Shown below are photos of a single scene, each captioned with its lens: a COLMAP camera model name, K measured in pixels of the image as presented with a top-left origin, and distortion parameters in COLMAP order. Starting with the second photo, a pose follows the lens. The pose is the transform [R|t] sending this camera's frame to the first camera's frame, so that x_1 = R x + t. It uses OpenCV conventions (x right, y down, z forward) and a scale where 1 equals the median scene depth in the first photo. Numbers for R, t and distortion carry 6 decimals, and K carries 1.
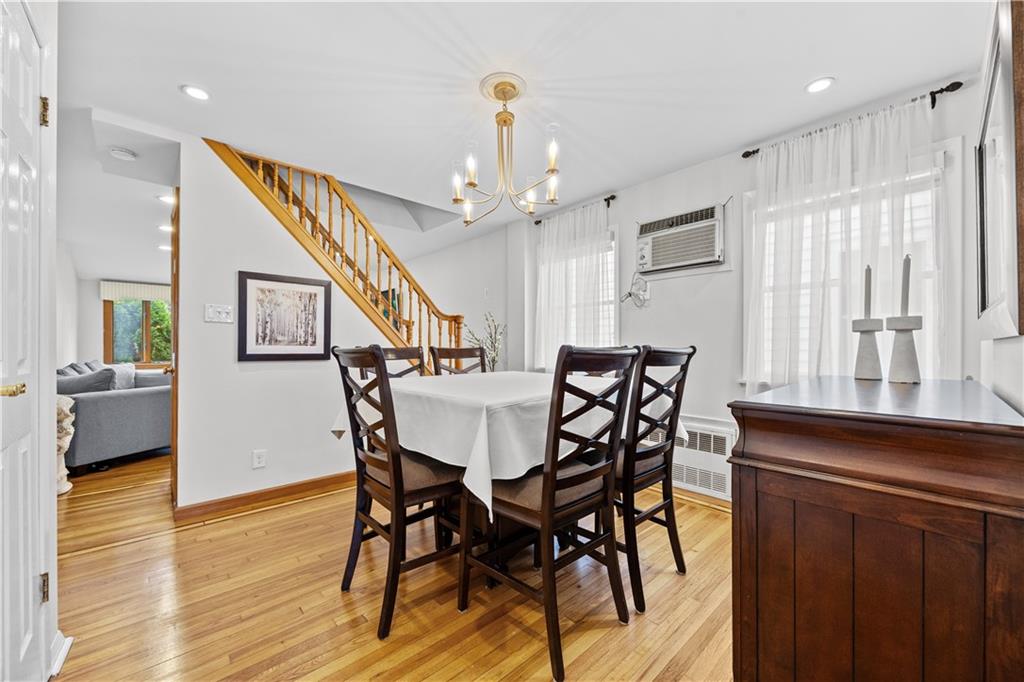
lens RADIAL K [[395.2, 0, 508.6], [0, 395.2, 342.2], [0, 0, 1]] dist [-0.003506, 0.000564]
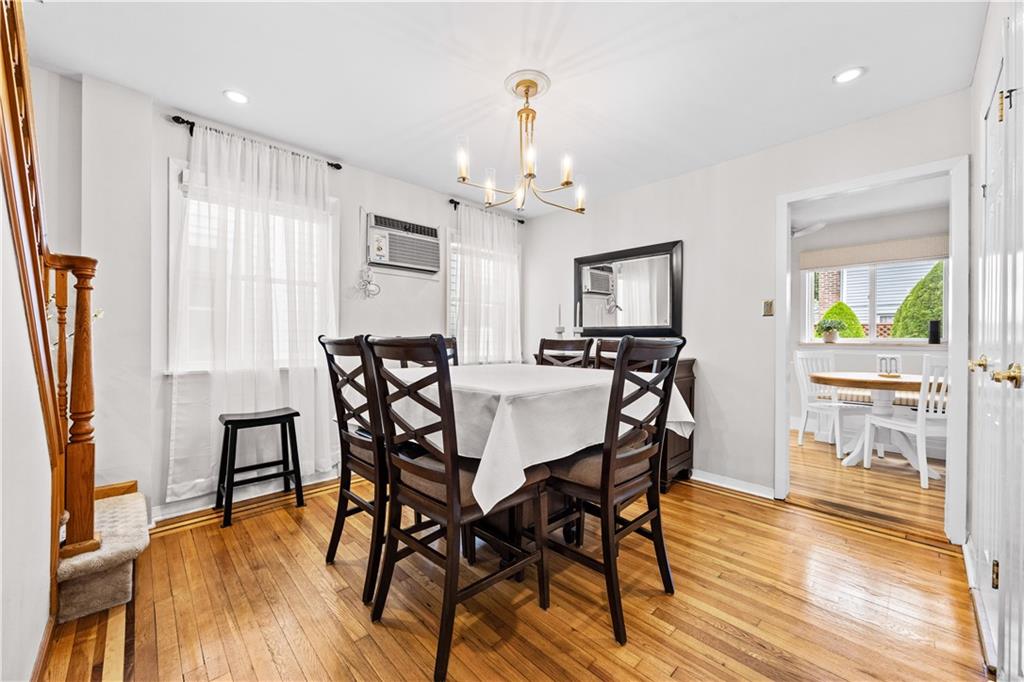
lens RADIAL K [[395.2, 0, 507.4], [0, 395.2, 341.8], [0, 0, 1]] dist [-0.003506, 0.000564]
pose [[-0.021321, -0.004727, 0.999762, -0.762022], [-0.002519, 0.999986, 0.004674, 0.016821], [-0.999770, -0.002418, -0.021332, 0.793854]]
